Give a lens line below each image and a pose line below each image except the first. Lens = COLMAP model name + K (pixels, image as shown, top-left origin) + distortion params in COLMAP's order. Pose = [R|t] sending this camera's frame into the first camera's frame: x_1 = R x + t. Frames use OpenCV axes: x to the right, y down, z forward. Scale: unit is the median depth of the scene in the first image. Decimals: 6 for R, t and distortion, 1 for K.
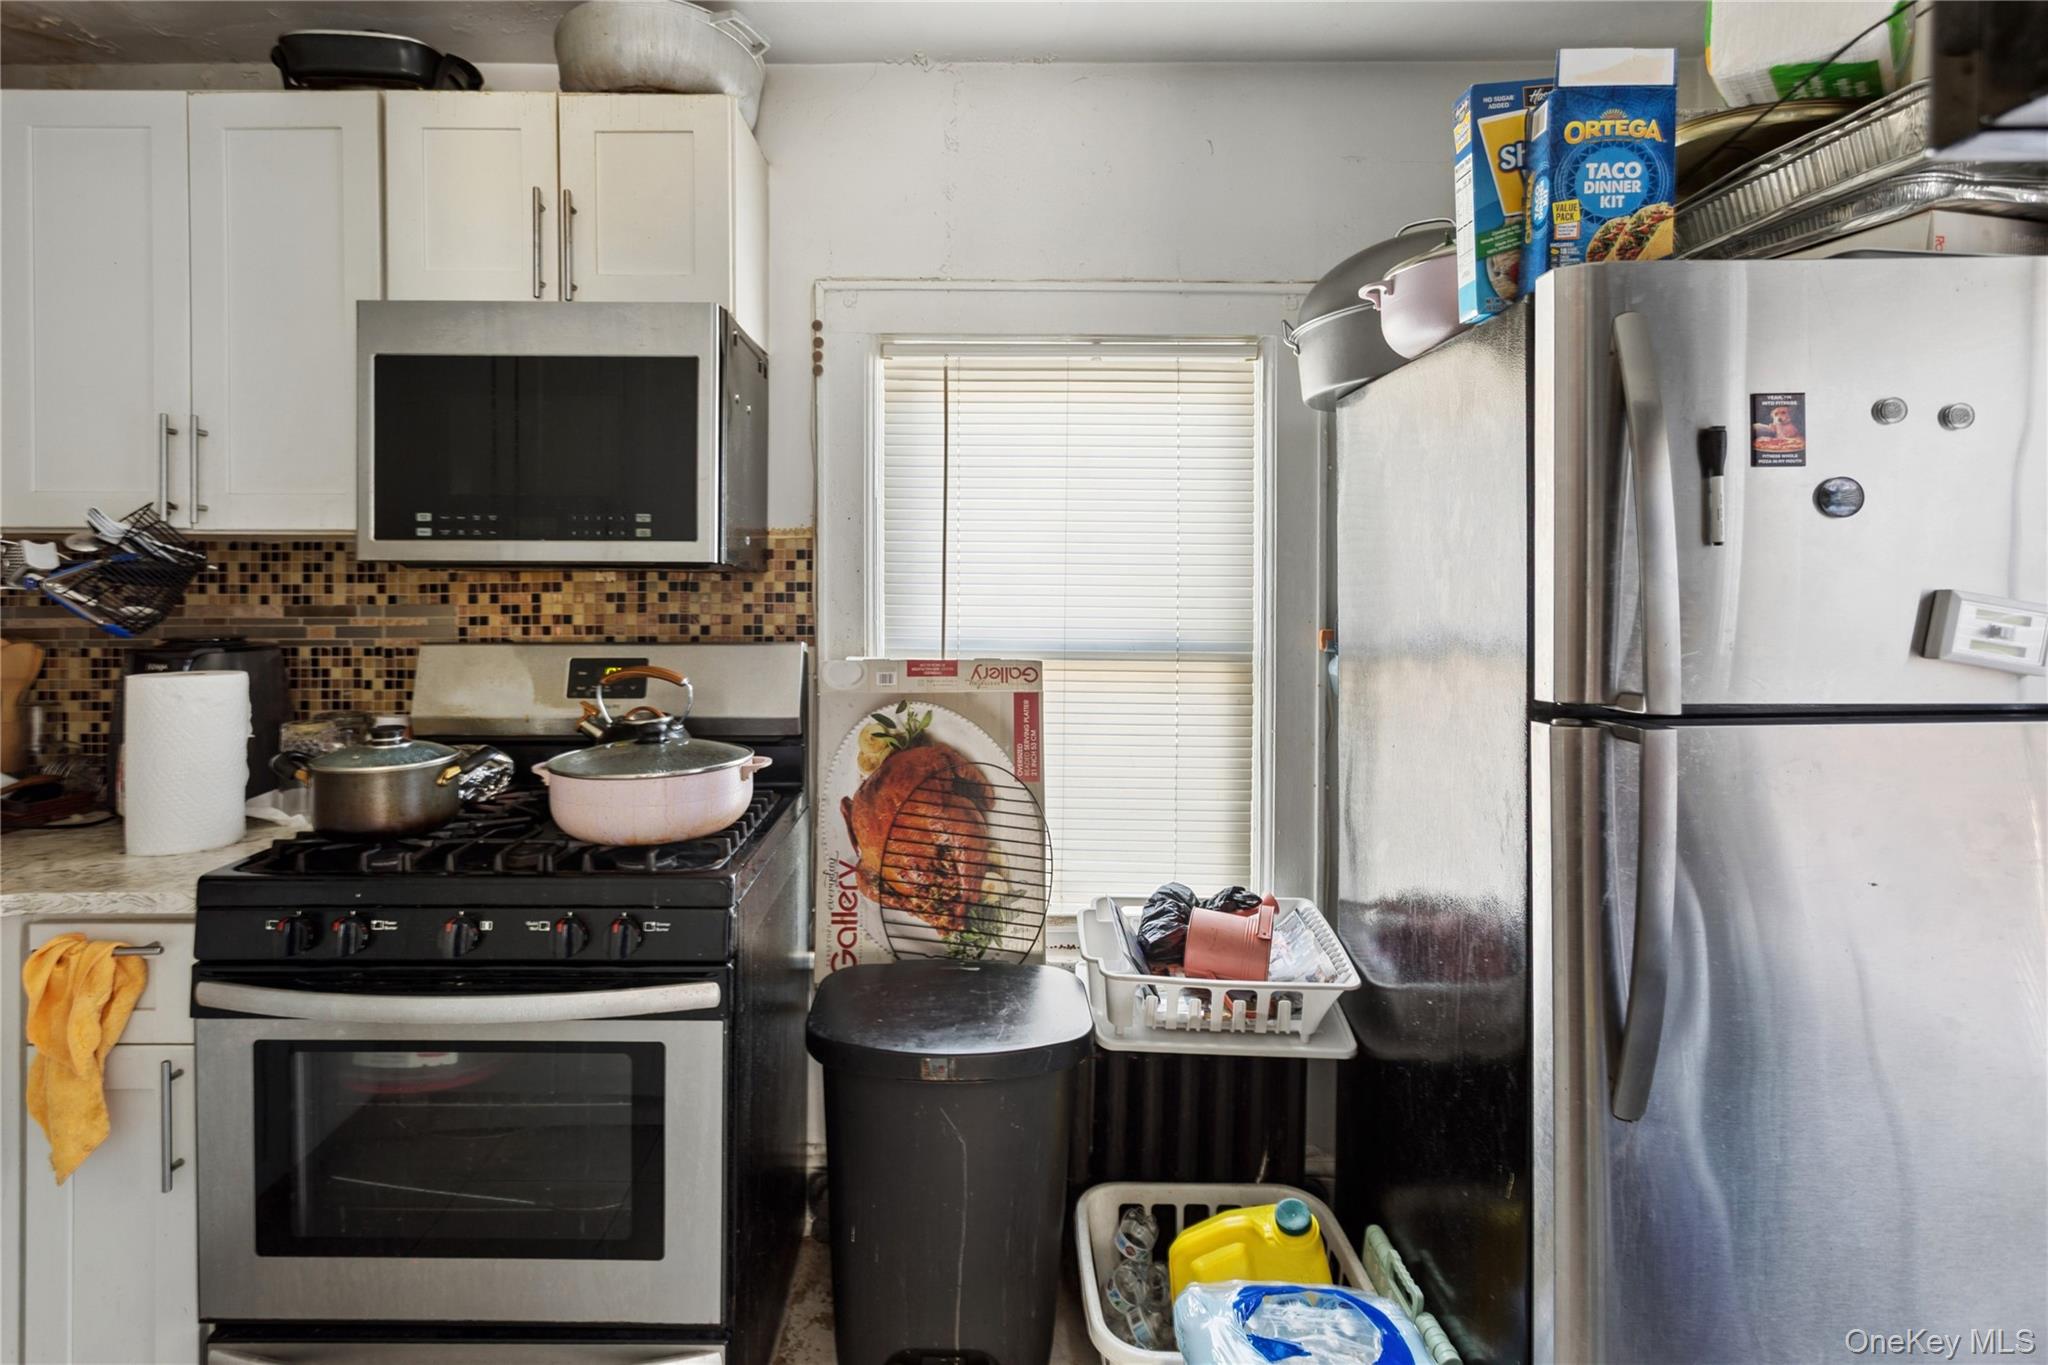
lens RADIAL K [[1006.6, 0, 1026.2], [0, 1006.6, 608.0], [0, 0, 1]] dist [-0.001114, -0.000197]
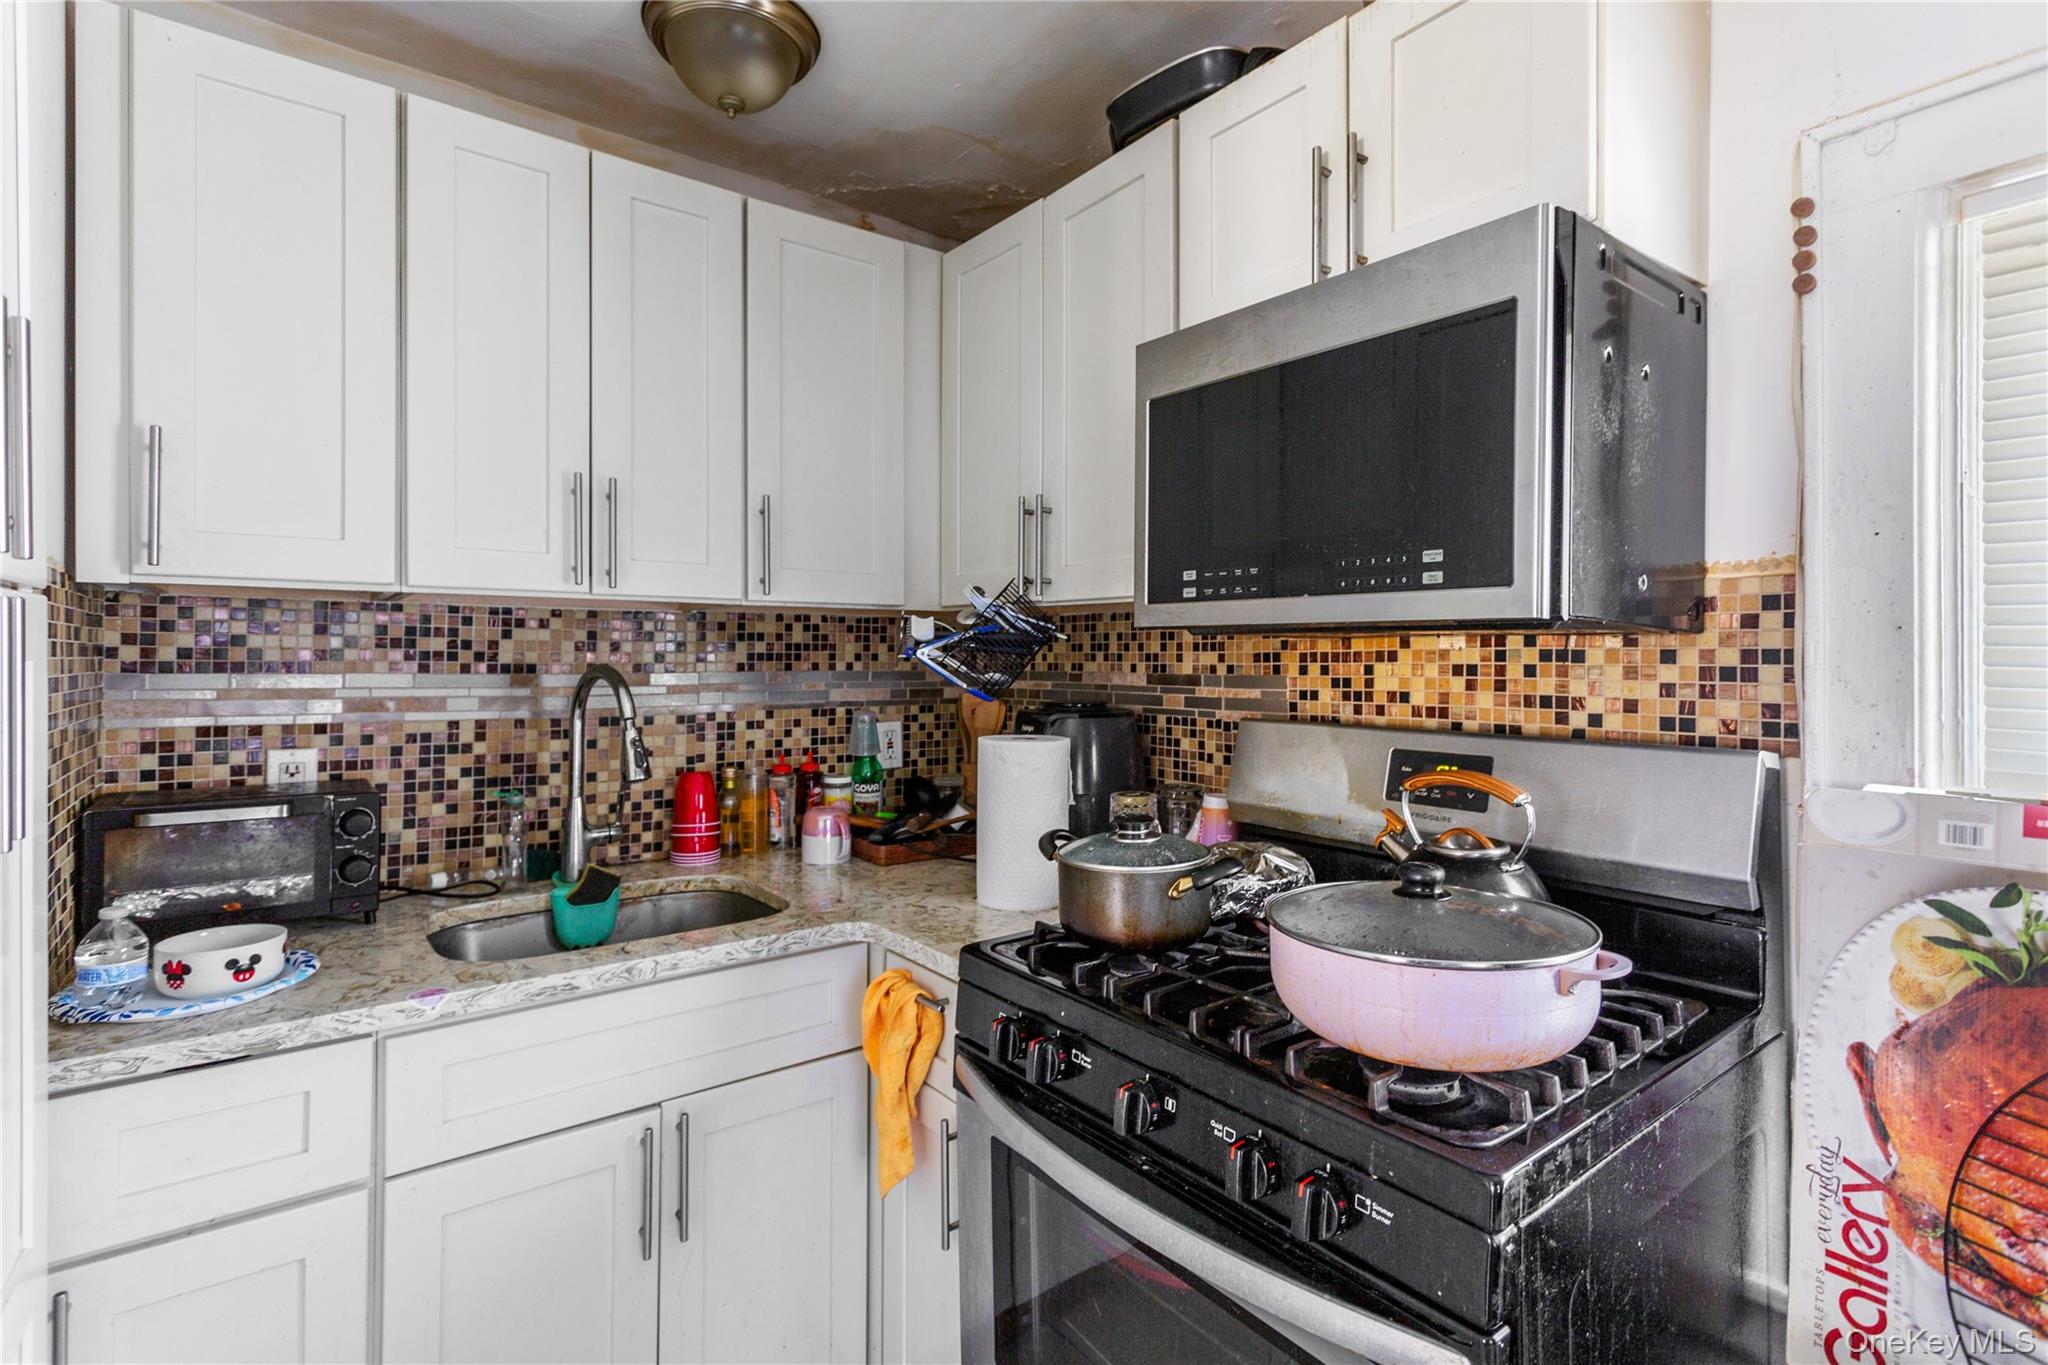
lens RADIAL K [[969.8, 0, 1018.9], [0, 969.8, 644.9], [0, 0, 1]] dist [0.006772, 0.000776]
pose [[0.558423, -0.006931, -0.829527, 0.006511], [-0.017099, 0.999656, -0.019863, -0.009633], [0.829380, 0.025276, 0.558113, 0.334374]]
